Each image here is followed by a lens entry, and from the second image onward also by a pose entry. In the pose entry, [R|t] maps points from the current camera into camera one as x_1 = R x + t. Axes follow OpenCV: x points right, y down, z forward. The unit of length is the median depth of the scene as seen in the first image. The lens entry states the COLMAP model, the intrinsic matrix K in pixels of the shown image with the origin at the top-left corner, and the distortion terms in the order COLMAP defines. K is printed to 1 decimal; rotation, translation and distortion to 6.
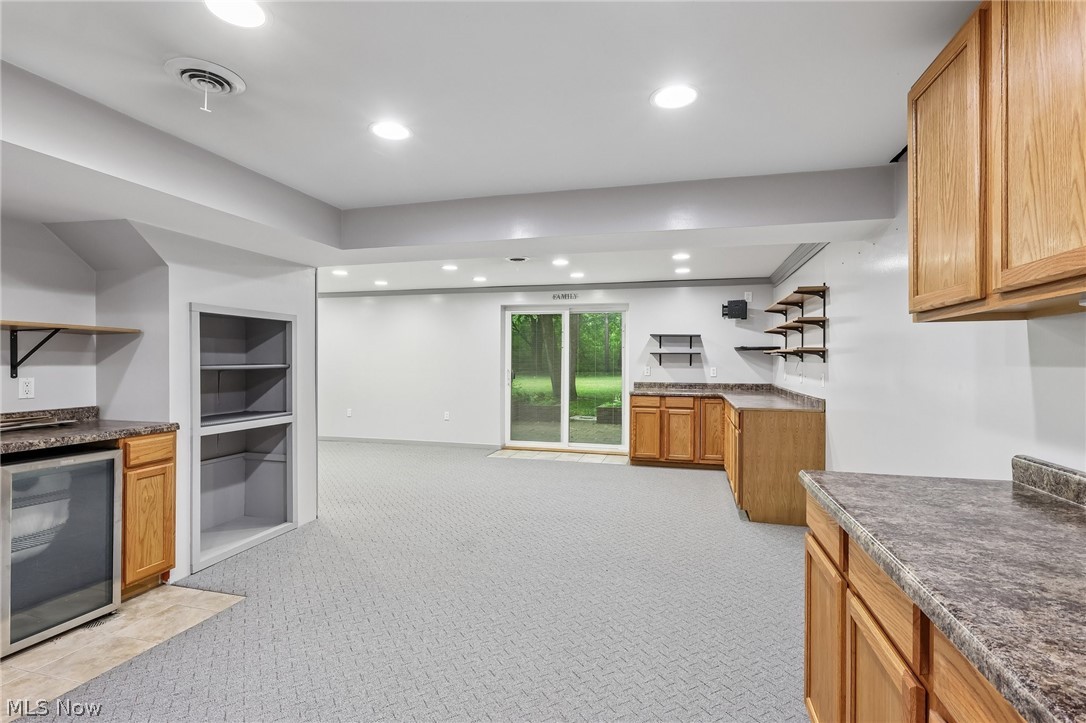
lens RADIAL K [[514.1, 0, 545.6], [0, 514.1, 364.8], [0, 0, 1]] dist [-0.003509, 0.001789]
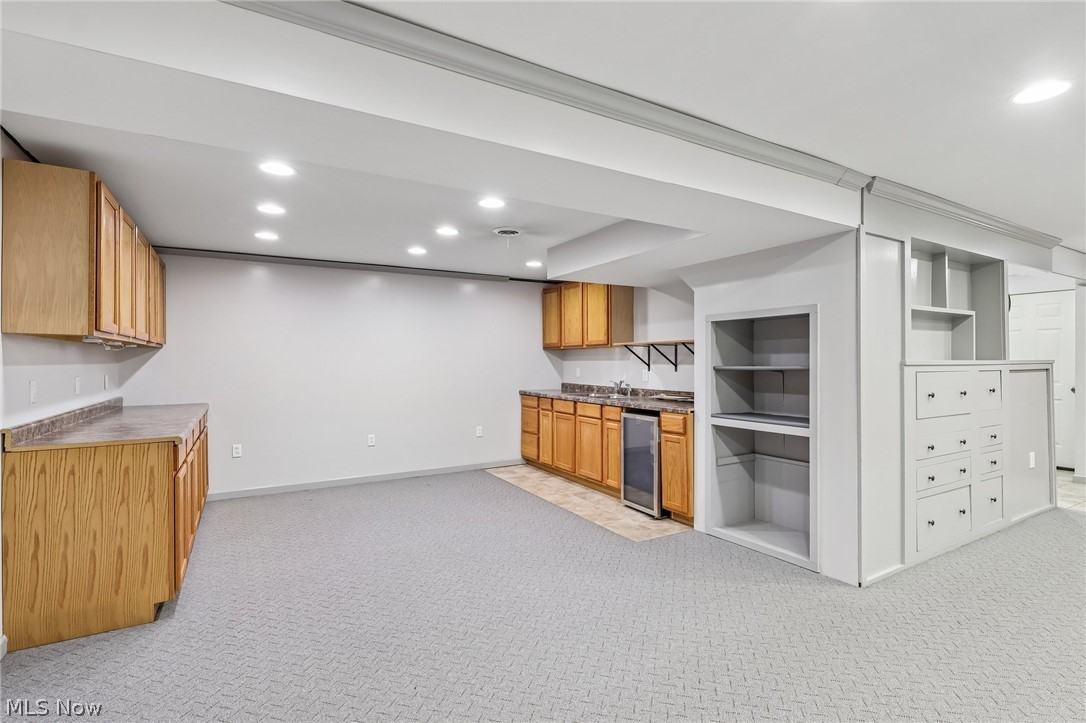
lens RADIAL K [[514.1, 0, 551.8], [0, 514.1, 362.6], [0, 0, 1]] dist [-0.003509, 0.001789]
pose [[-0.688073, 0.000183, -0.725641, 0.495971], [-0.004886, 0.999976, 0.004886, -0.011369], [0.725625, 0.006908, -0.688056, 1.657483]]
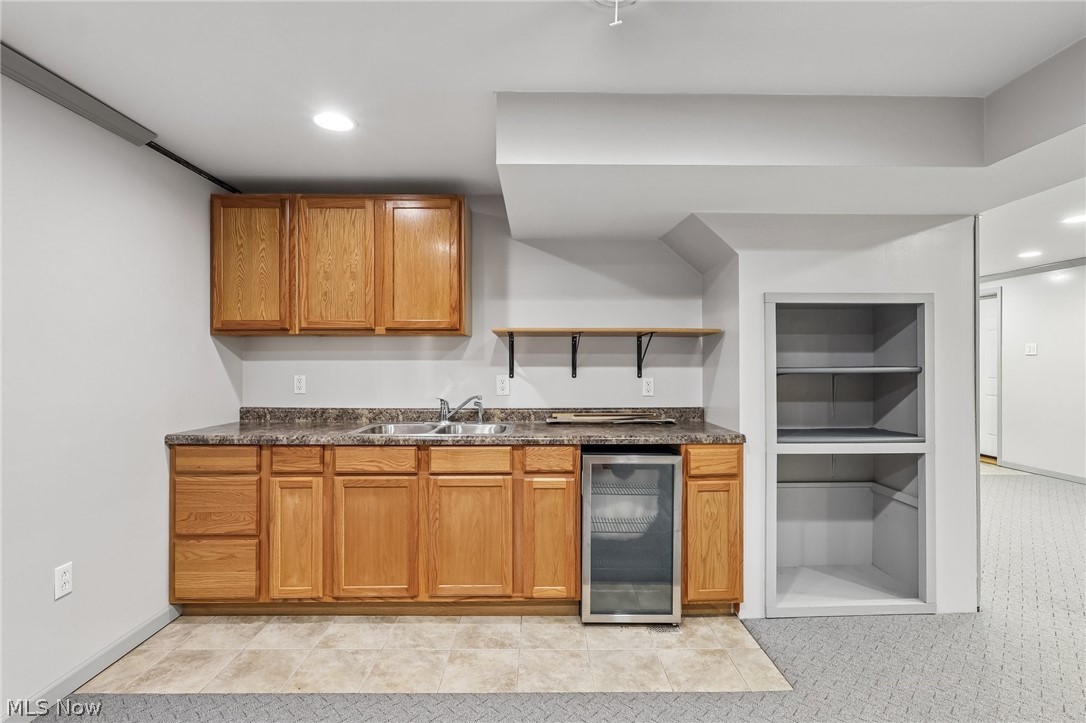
lens RADIAL K [[514.1, 0, 544.0], [0, 514.1, 360.7], [0, 0, 1]] dist [-0.003509, 0.001789]
pose [[0.287053, -0.004721, -0.957903, 0.010221], [-0.004786, 0.999968, -0.006362, -0.003789], [0.957903, 0.006411, 0.287021, 0.430692]]
